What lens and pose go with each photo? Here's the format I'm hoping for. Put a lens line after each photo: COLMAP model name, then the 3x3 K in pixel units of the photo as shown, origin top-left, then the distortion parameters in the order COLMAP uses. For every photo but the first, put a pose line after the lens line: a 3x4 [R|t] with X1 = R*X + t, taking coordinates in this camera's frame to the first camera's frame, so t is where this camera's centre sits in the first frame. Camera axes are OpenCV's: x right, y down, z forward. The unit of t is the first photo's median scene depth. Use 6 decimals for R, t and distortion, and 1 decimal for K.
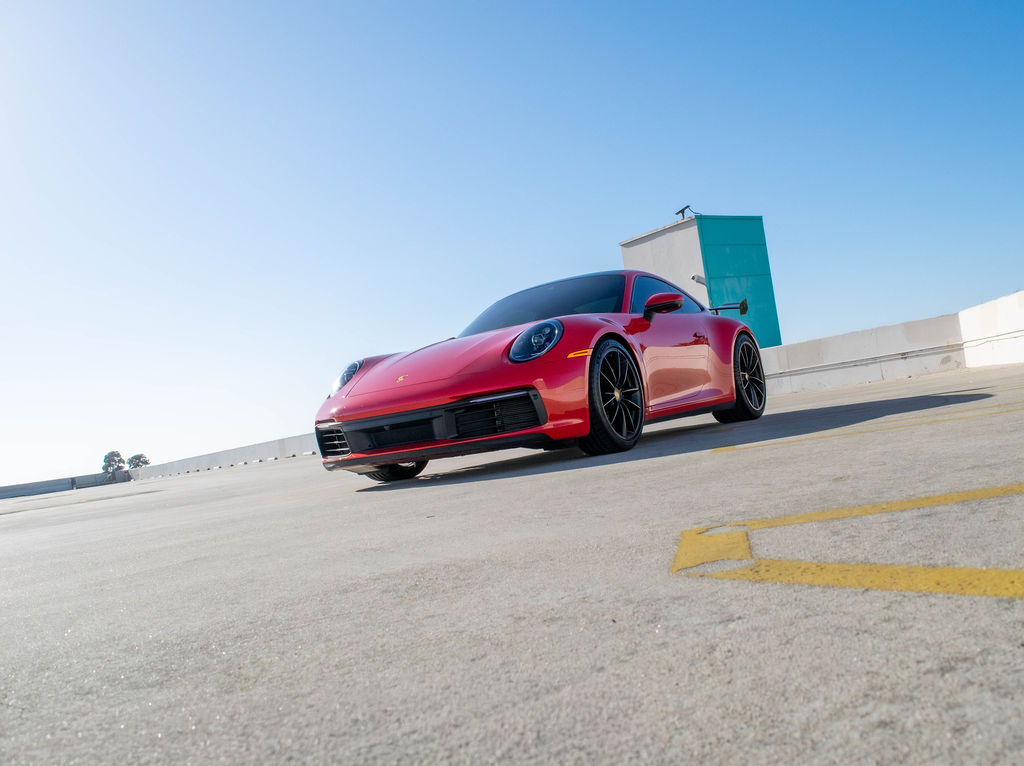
lens RADIAL K [[998.5, 0, 565.1], [0, 998.5, 384.0], [0, 0, 1]] dist [-0.089151, 0.000000]
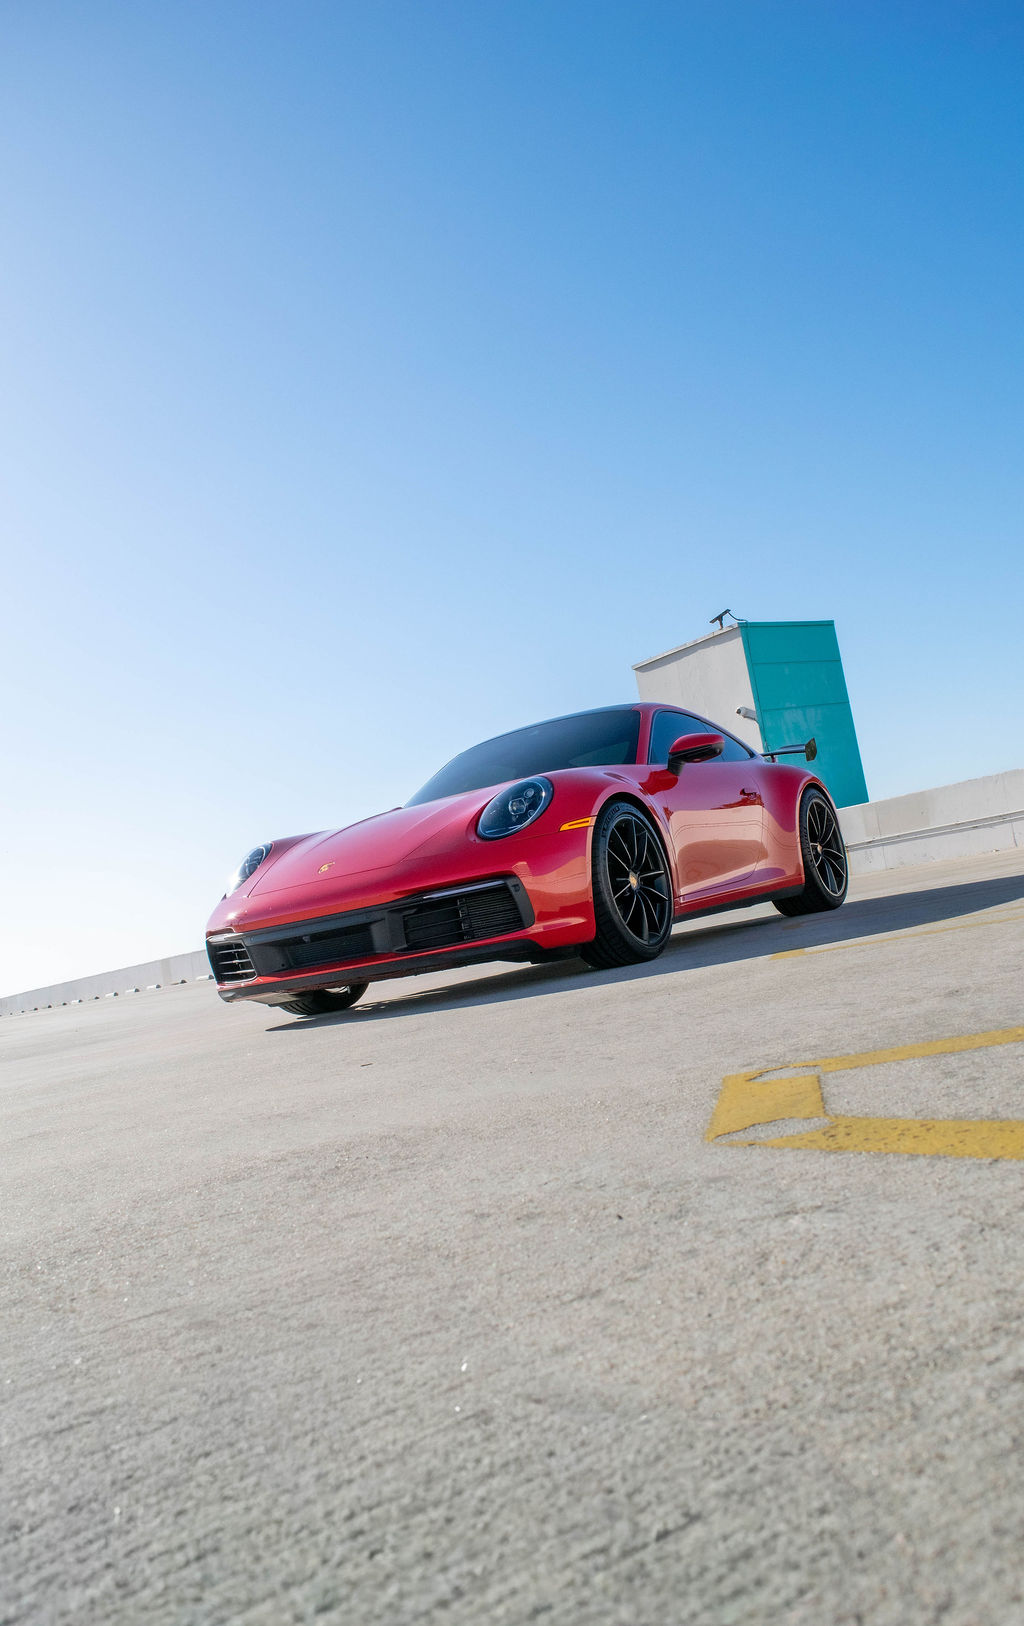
lens RADIAL K [[1413.3, 0, 517.7], [0, 1413.3, 821.8], [0, 0, 1]] dist [-0.085685, -0.001361]
pose [[0.998935, -0.034146, -0.031019, 0.003905], [0.033093, 0.998879, -0.033840, 0.000160], [0.032140, 0.032777, 0.998946, 0.008019]]
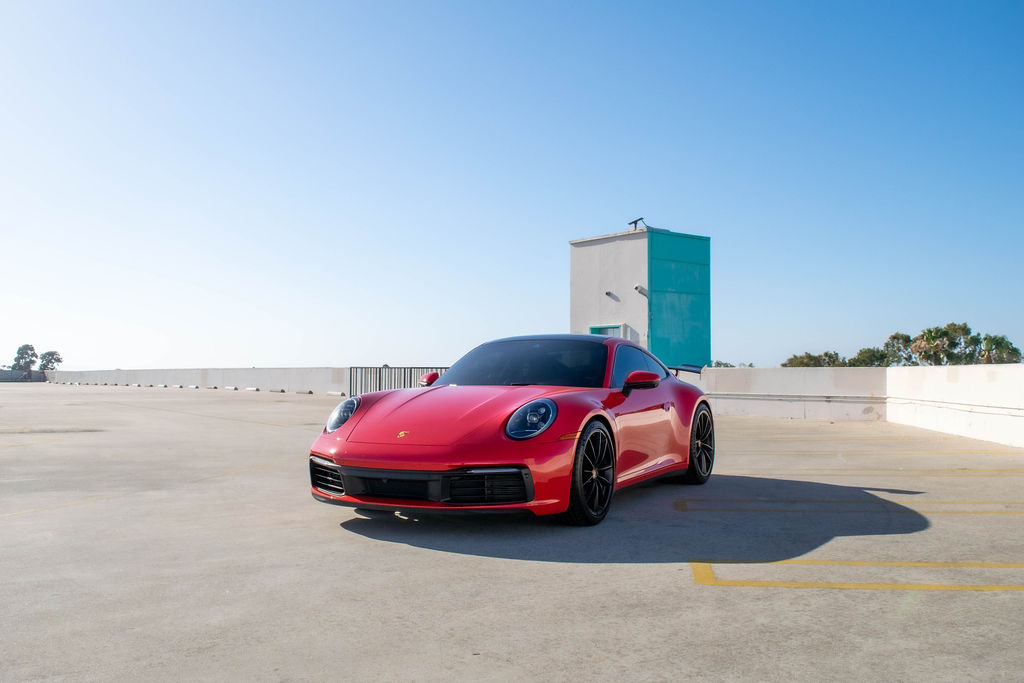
lens RADIAL K [[980.9, 0, 513.3], [0, 980.9, 340.3], [0, 0, 1]] dist [-0.072791, 0.000000]
pose [[0.988186, 0.150866, 0.026964, -0.101756], [-0.150561, 0.988515, -0.013012, -0.124867], [-0.028617, 0.008799, 0.999552, -0.069959]]
